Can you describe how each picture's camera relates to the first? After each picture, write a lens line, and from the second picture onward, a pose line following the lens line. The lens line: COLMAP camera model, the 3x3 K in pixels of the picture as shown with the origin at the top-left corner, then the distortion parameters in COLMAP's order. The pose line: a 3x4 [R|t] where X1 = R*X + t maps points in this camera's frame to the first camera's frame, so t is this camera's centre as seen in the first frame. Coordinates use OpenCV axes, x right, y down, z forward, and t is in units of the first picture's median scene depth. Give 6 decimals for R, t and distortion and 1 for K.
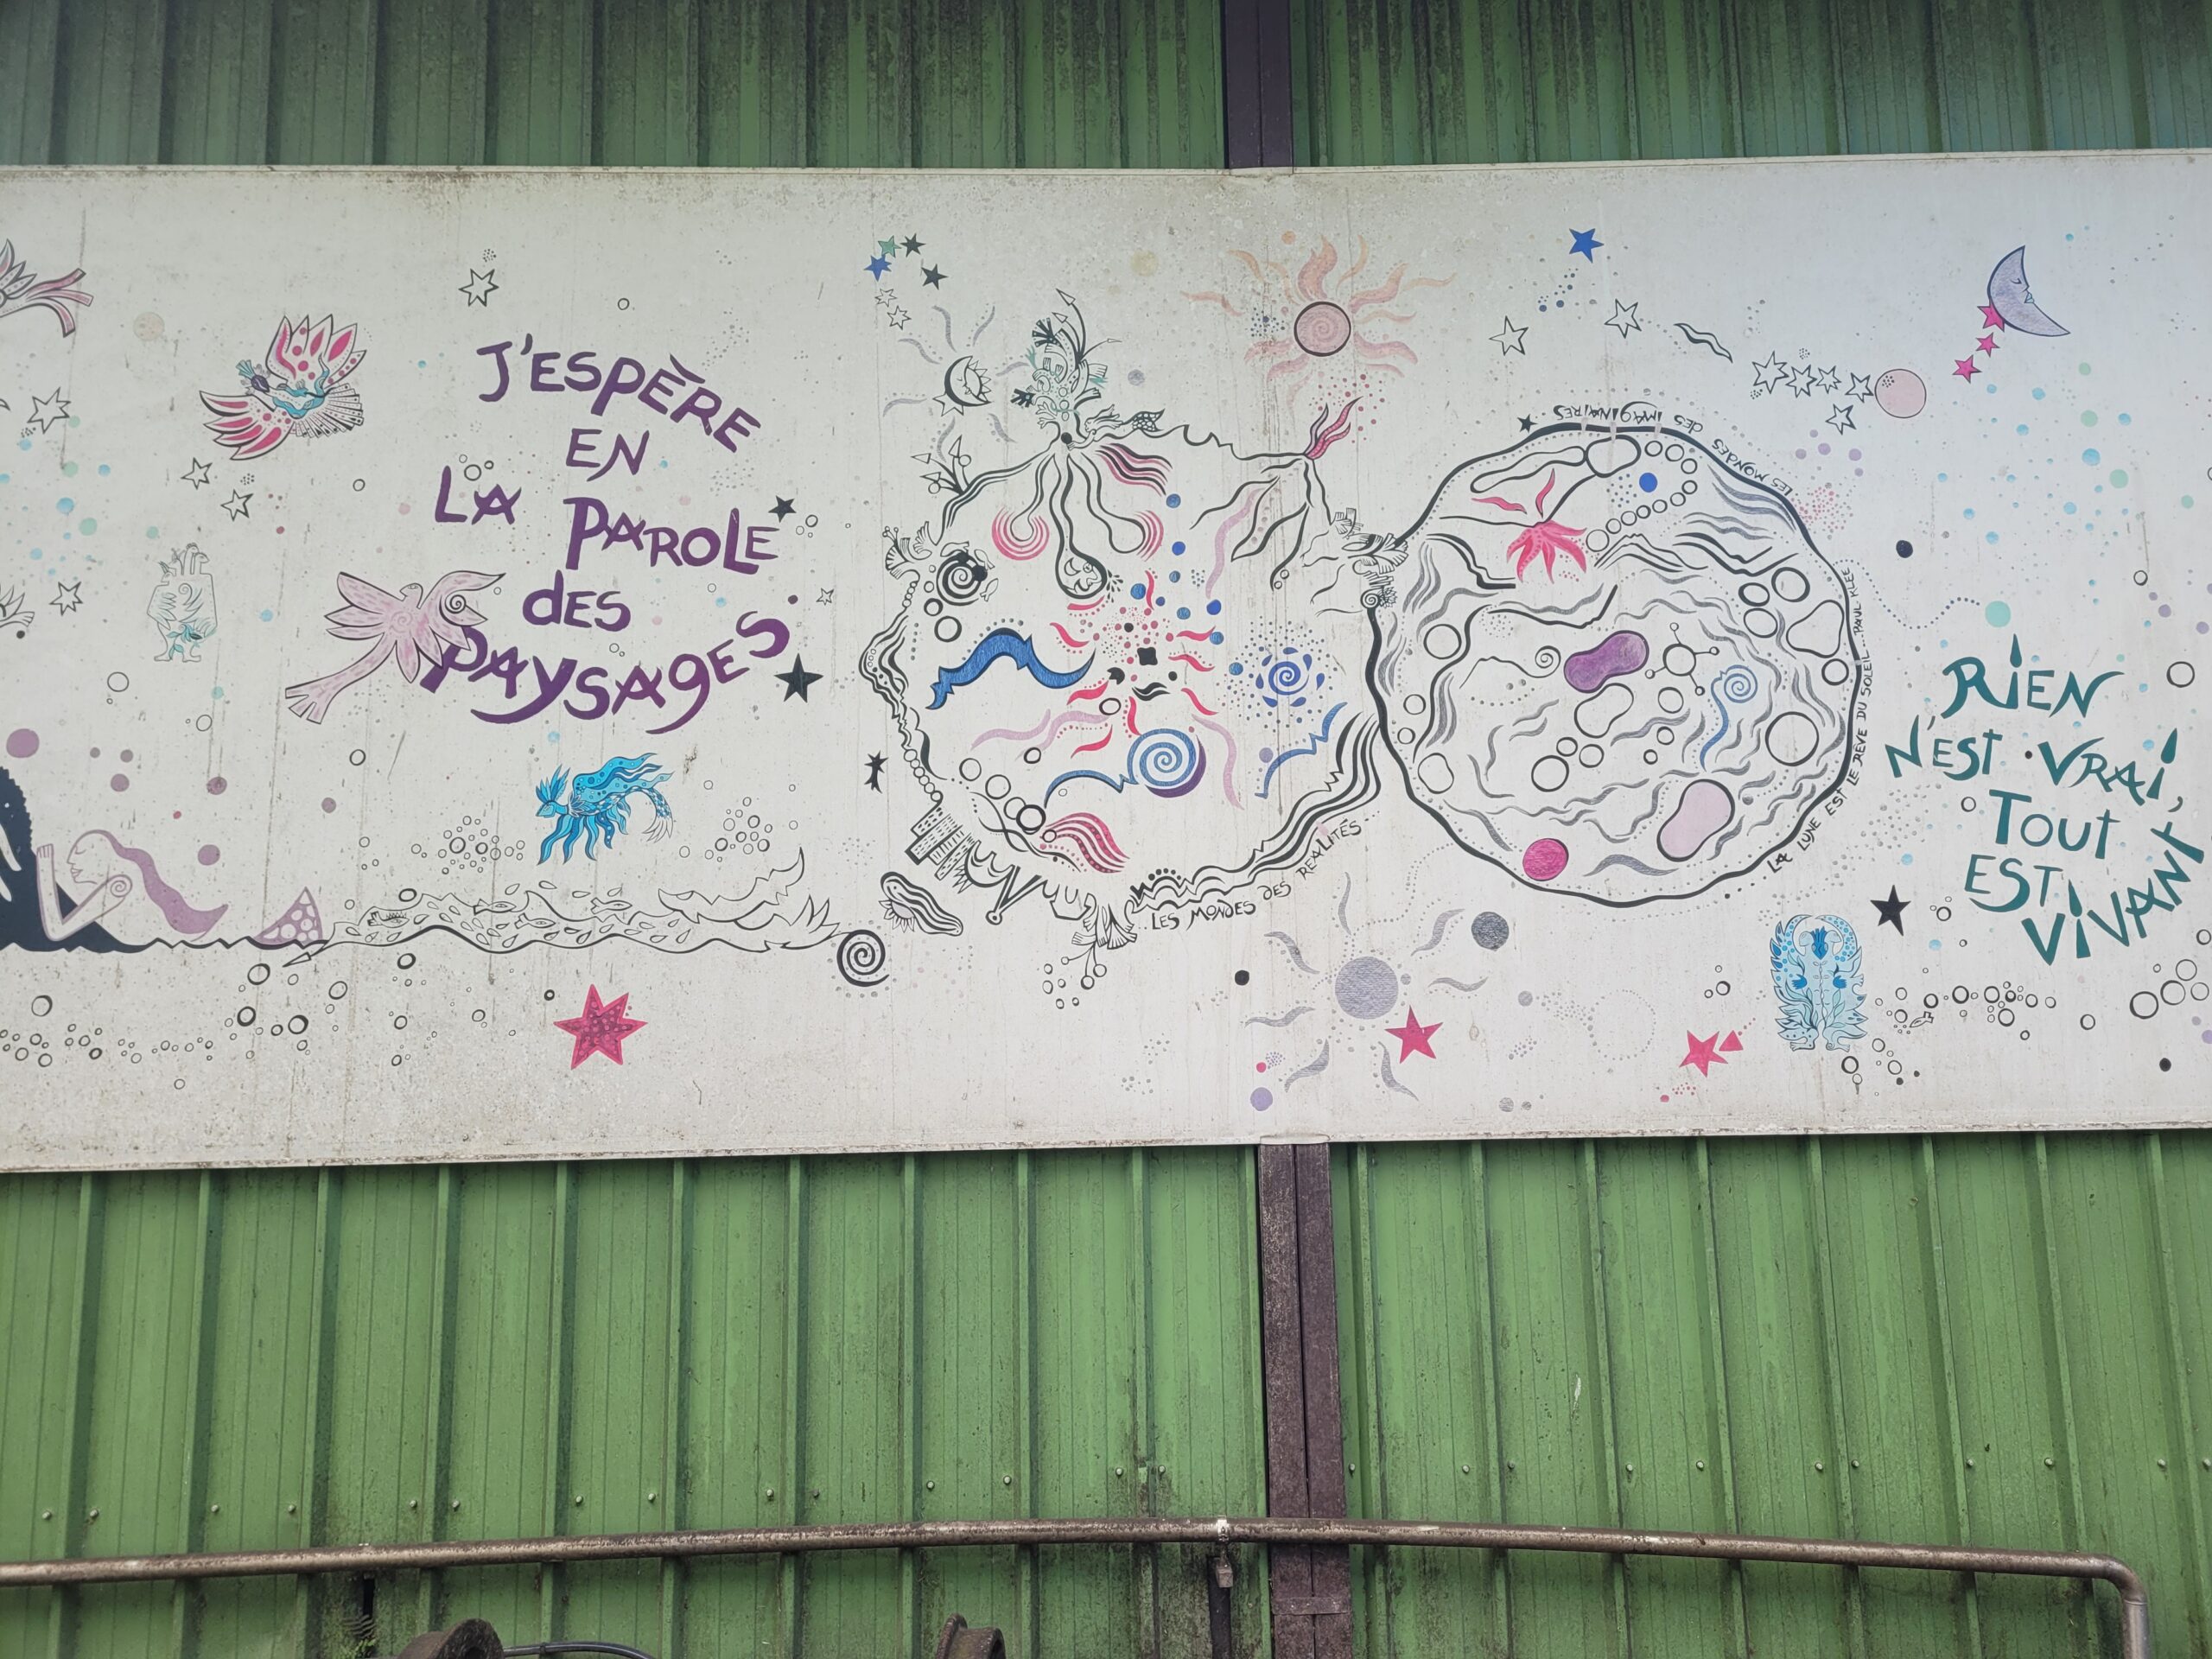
lens RADIAL K [[1760.8, 0, 1143.5], [0, 1760.8, 841.2], [0, 0, 1]] dist [0.068527, -0.069745]
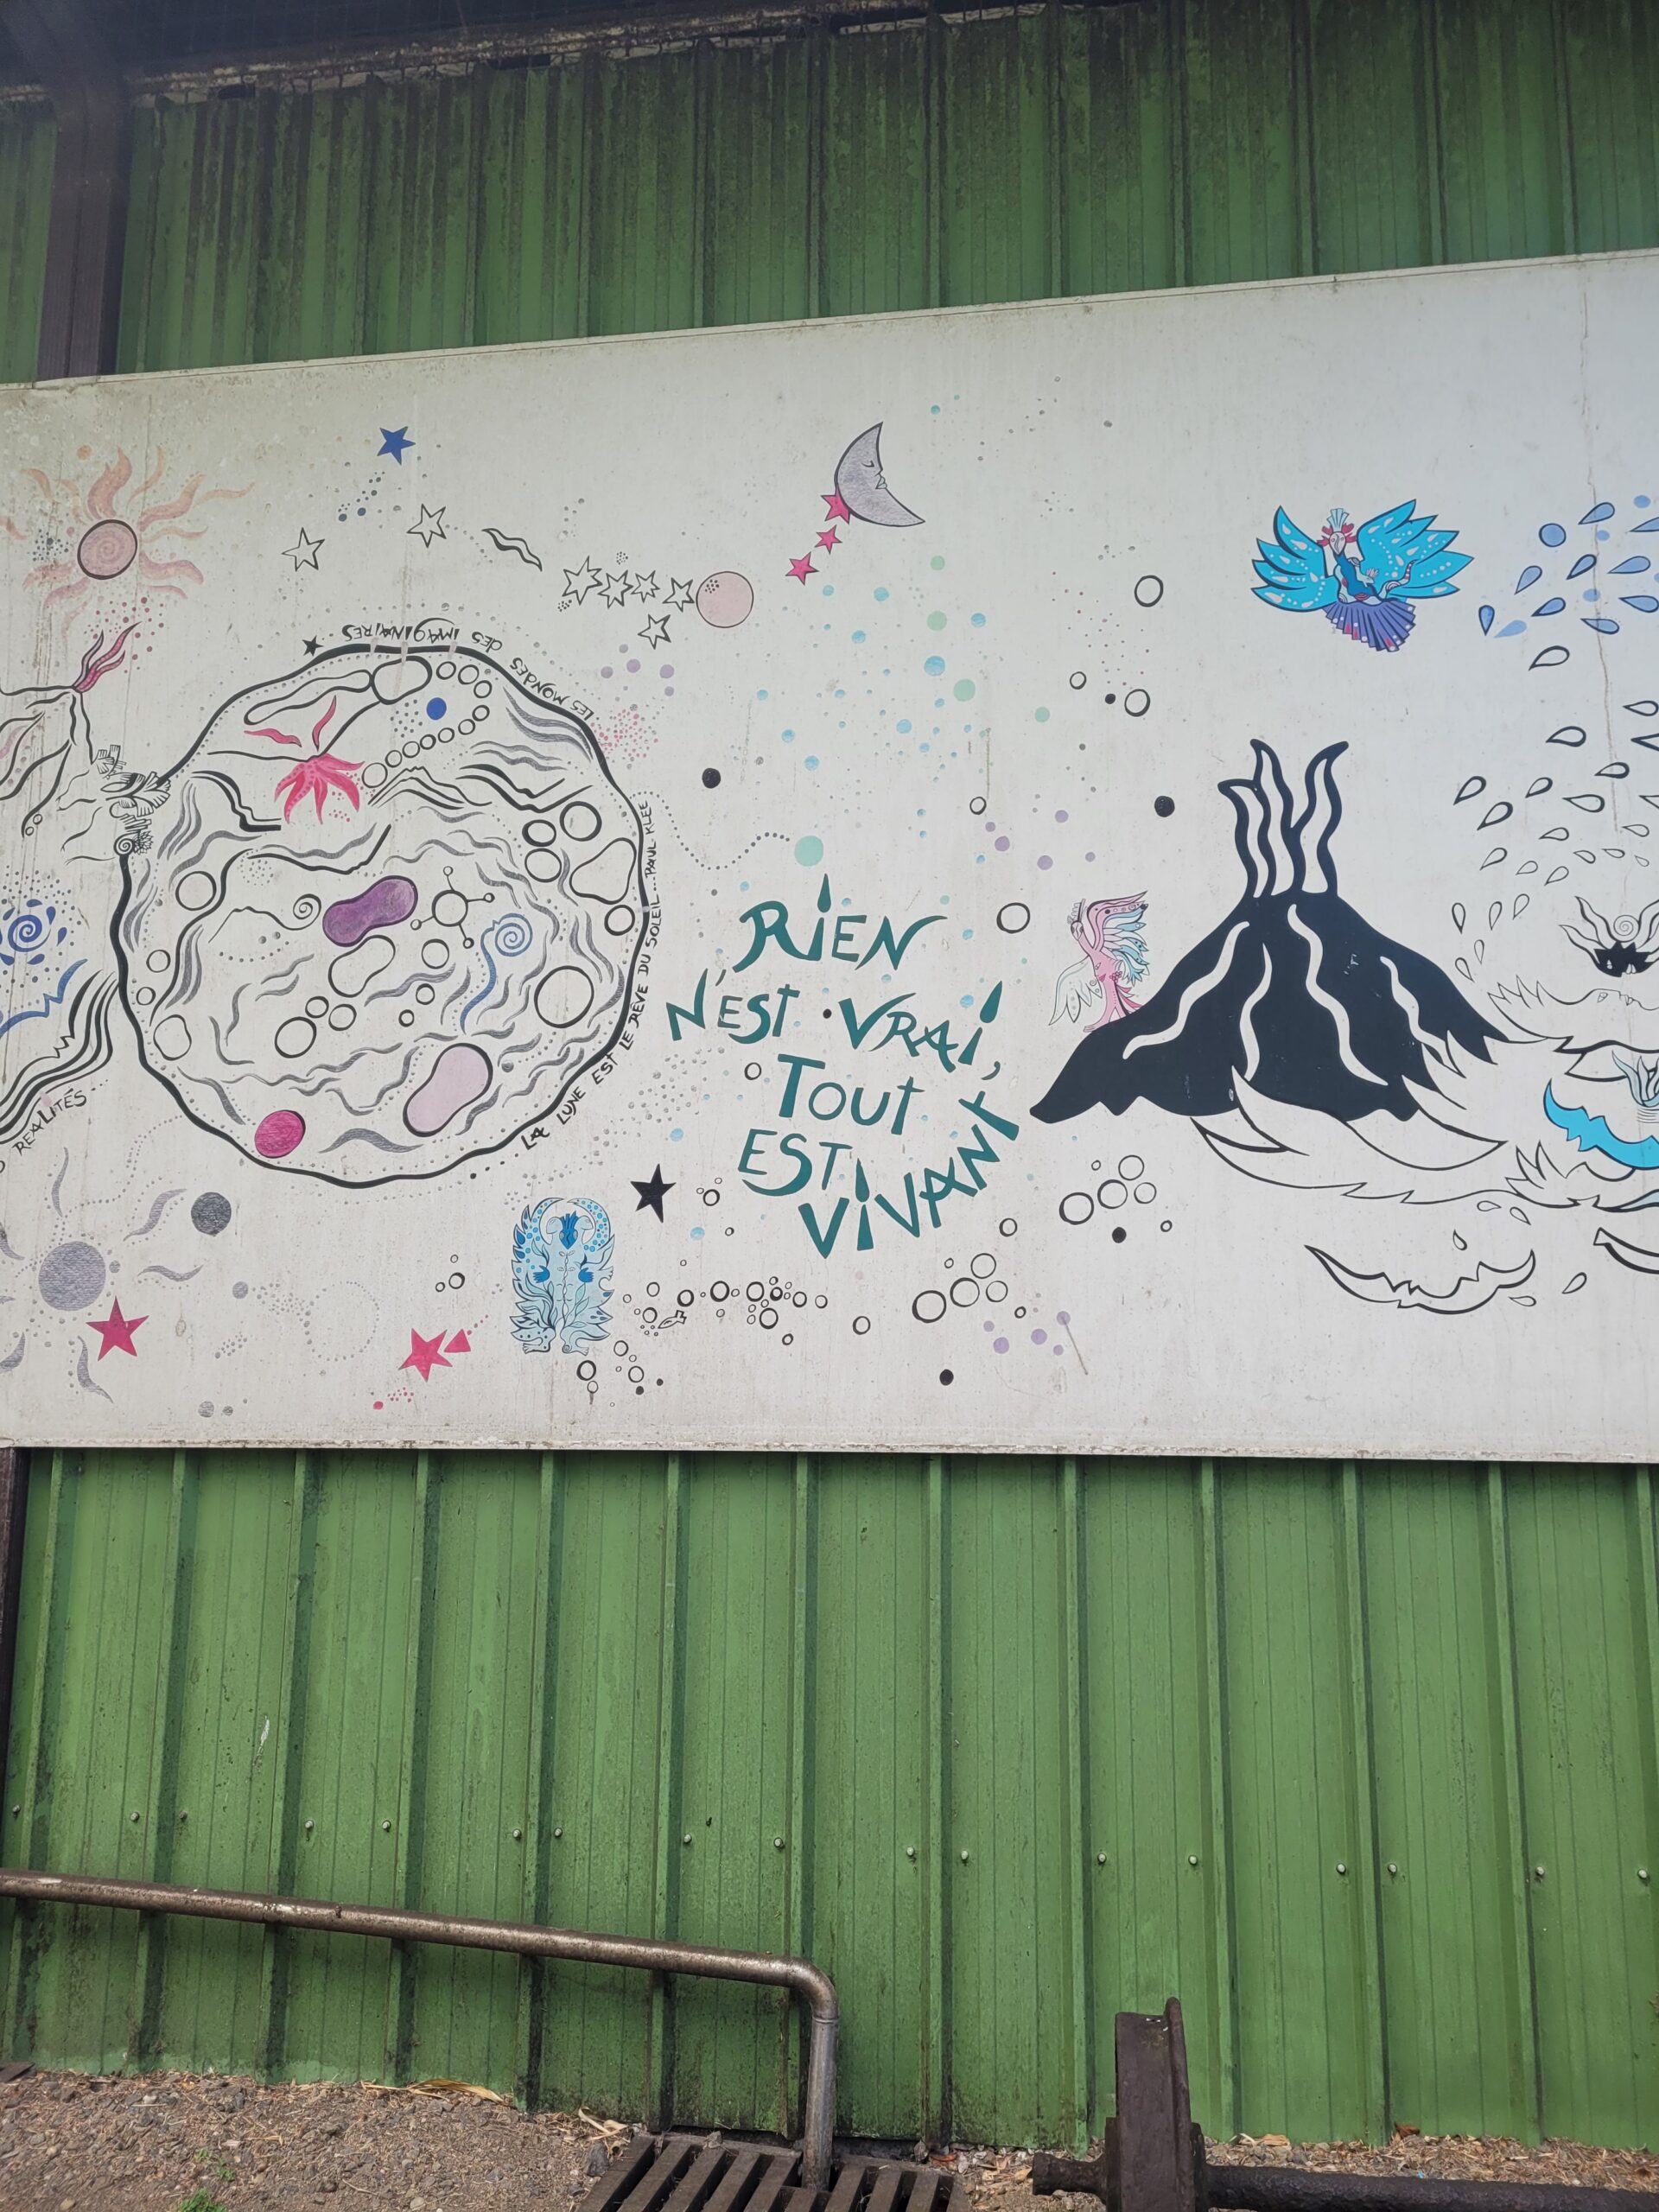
lens RADIAL K [[1760.8, 0, 968.3], [0, 1760.8, 1140.4], [0, 0, 1]] dist [0.068527, -0.069745]
pose [[0.987140, 0.002214, -0.159840, 0.705344], [-0.002886, 0.999988, -0.003975, 0.016042], [0.159829, 0.004385, 0.987135, 0.173352]]
